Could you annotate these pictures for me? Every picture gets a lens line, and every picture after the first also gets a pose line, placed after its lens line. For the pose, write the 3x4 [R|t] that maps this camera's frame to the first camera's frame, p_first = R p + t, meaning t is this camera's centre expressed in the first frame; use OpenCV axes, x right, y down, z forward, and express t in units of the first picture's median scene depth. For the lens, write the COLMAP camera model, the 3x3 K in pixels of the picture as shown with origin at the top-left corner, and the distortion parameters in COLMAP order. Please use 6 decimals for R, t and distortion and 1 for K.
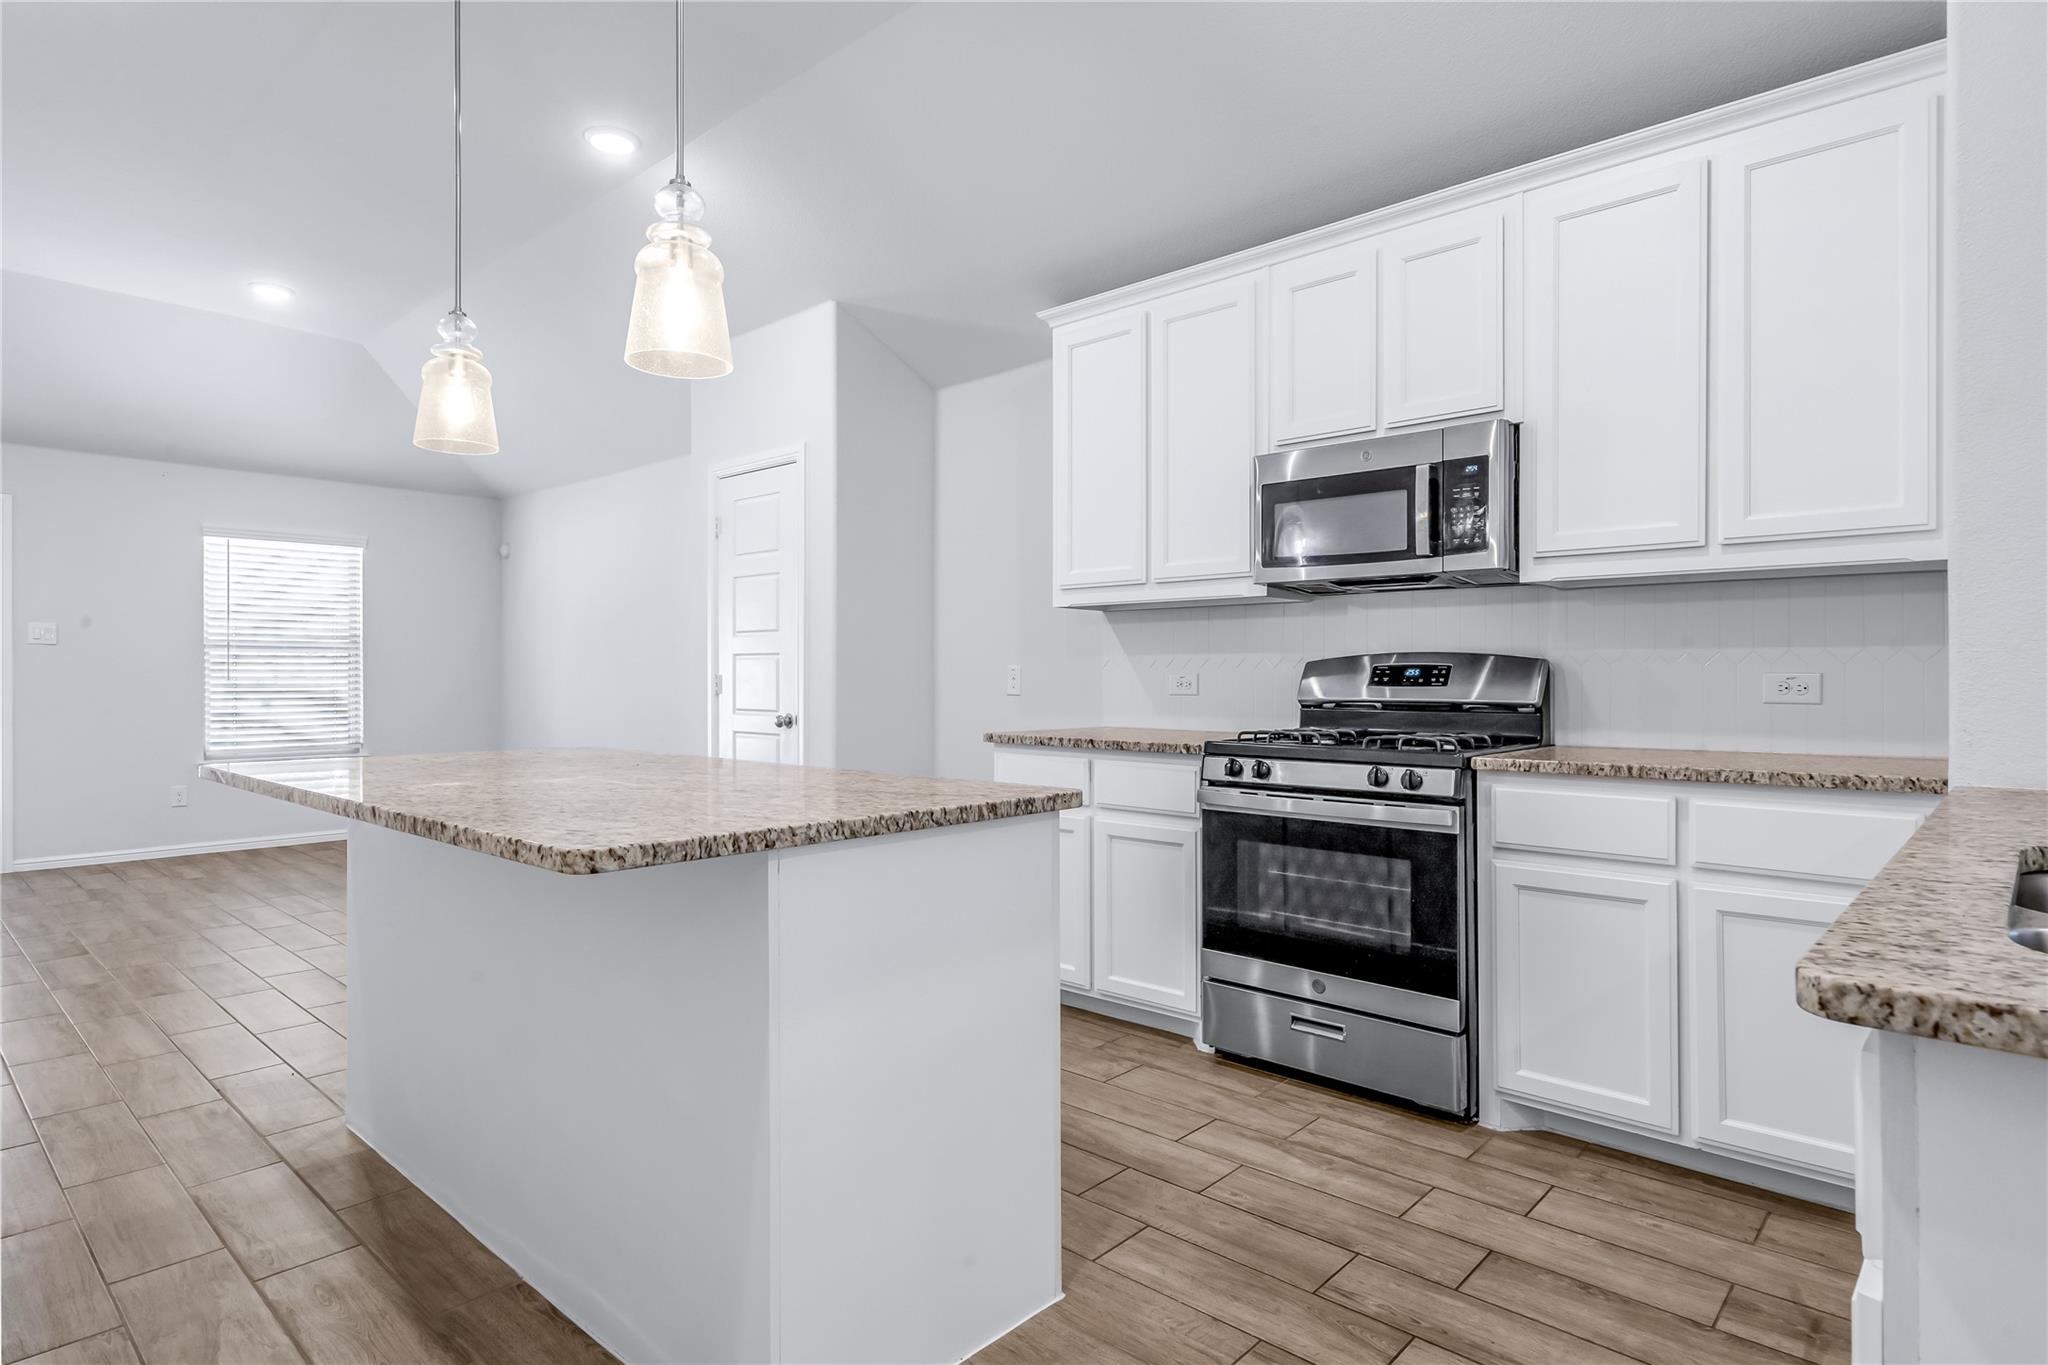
lens RADIAL K [[1093.0, 0, 1024.0], [0, 1093.0, 682.5], [0, 0, 1]] dist [0.001242, 0.000341]
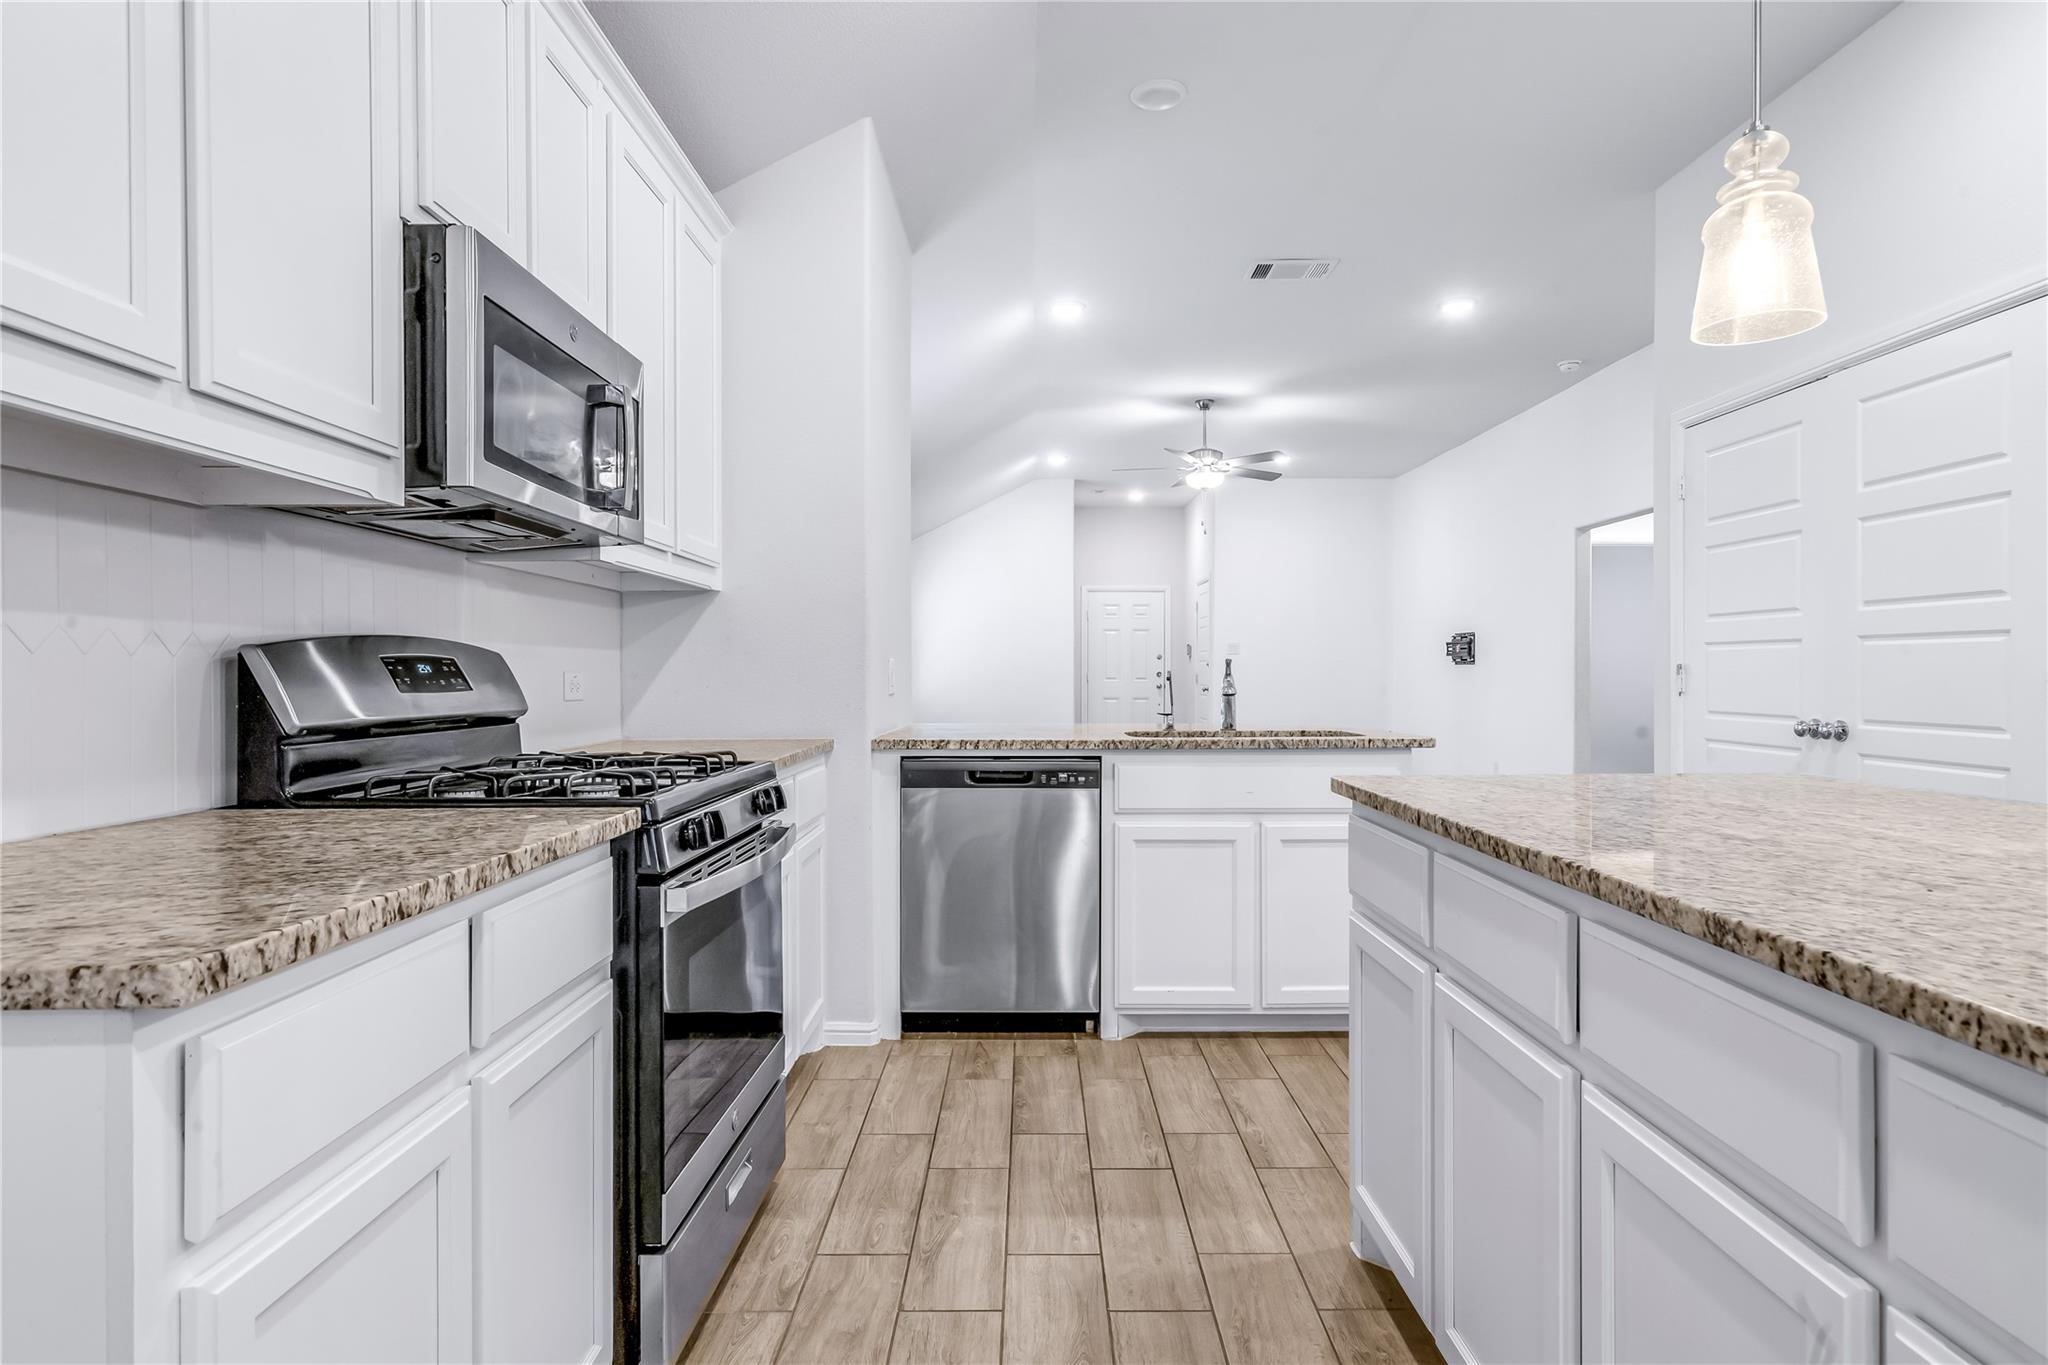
lens RADIAL K [[1106.9, 0, 1030.3], [0, 1106.9, 673.3], [0, 0, 1]] dist [0.001143, 0.000786]
pose [[-0.675692, 0.001834, 0.737181, -0.368539], [0.008104, 0.999955, 0.004940, -0.008034], [-0.737139, 0.009311, -0.675677, 1.302217]]
